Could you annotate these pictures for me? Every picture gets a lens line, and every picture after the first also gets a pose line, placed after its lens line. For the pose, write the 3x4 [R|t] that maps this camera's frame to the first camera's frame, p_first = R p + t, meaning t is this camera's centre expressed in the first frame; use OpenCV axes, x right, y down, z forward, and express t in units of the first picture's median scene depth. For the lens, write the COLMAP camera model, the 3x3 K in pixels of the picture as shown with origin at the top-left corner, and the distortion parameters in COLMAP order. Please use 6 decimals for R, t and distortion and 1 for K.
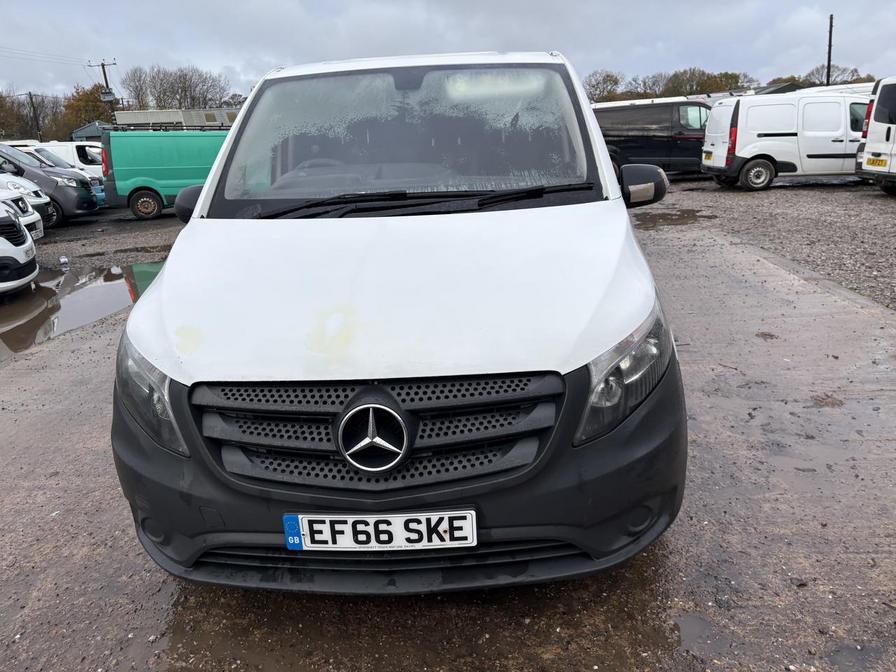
lens RADIAL K [[681.7, 0, 450.4], [0, 681.7, 337.1], [0, 0, 1]] dist [0.029683, -0.014458]
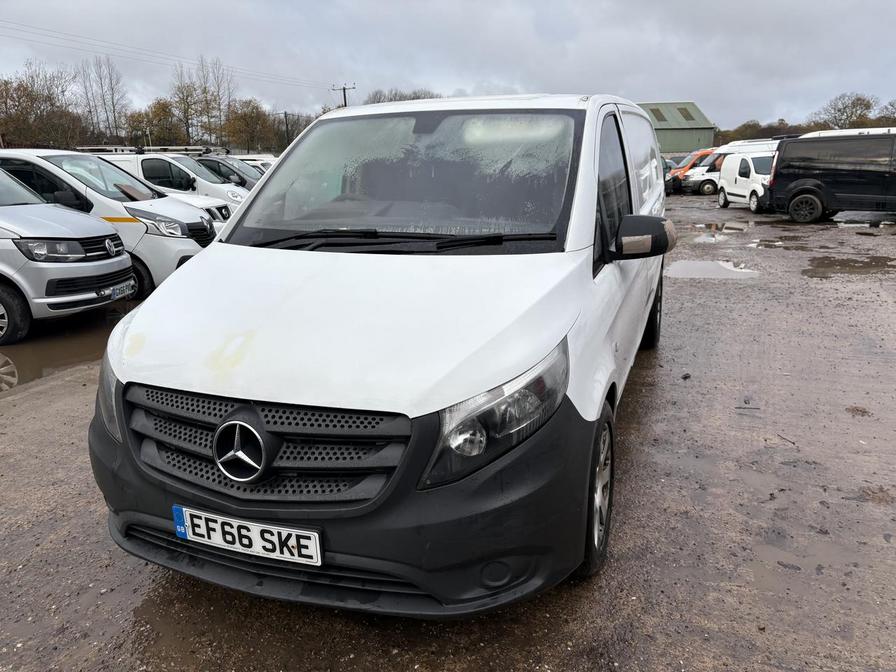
lens RADIAL K [[681.7, 0, 447.7], [0, 681.7, 338.9], [0, 0, 1]] dist [0.029683, -0.014458]
pose [[0.951808, 0.108537, -0.286847, 0.461331], [-0.115800, 0.993237, -0.008424, -0.059001], [0.283993, 0.041235, 0.957939, 0.010346]]
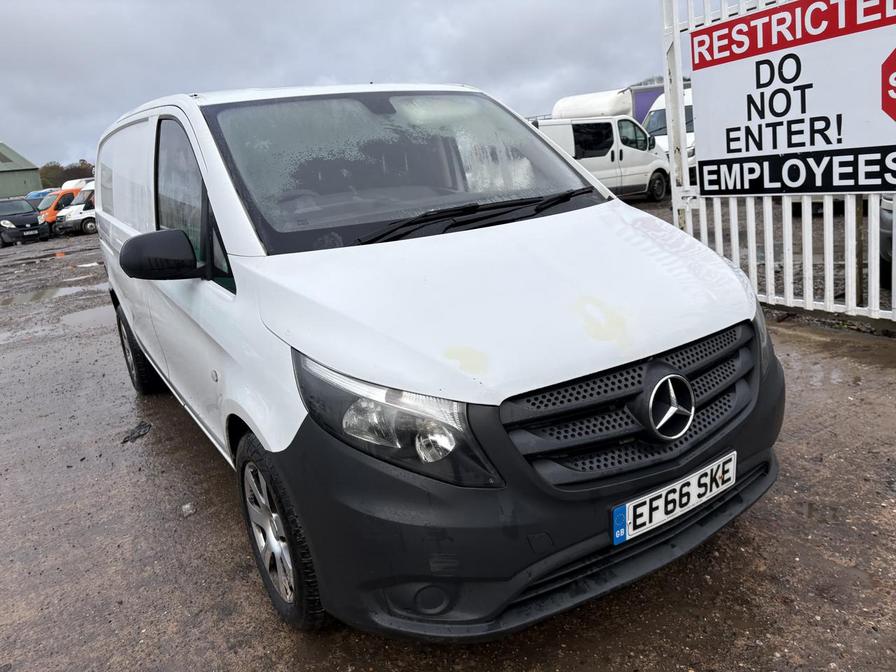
lens RADIAL K [[681.7, 0, 450.3], [0, 681.7, 327.4], [0, 0, 1]] dist [0.029683, -0.014458]
pose [[0.819889, -0.171743, 0.546155, -0.855387], [0.222195, 0.974626, -0.027080, -0.018293], [-0.527647, 0.143556, 0.837246, 0.243627]]
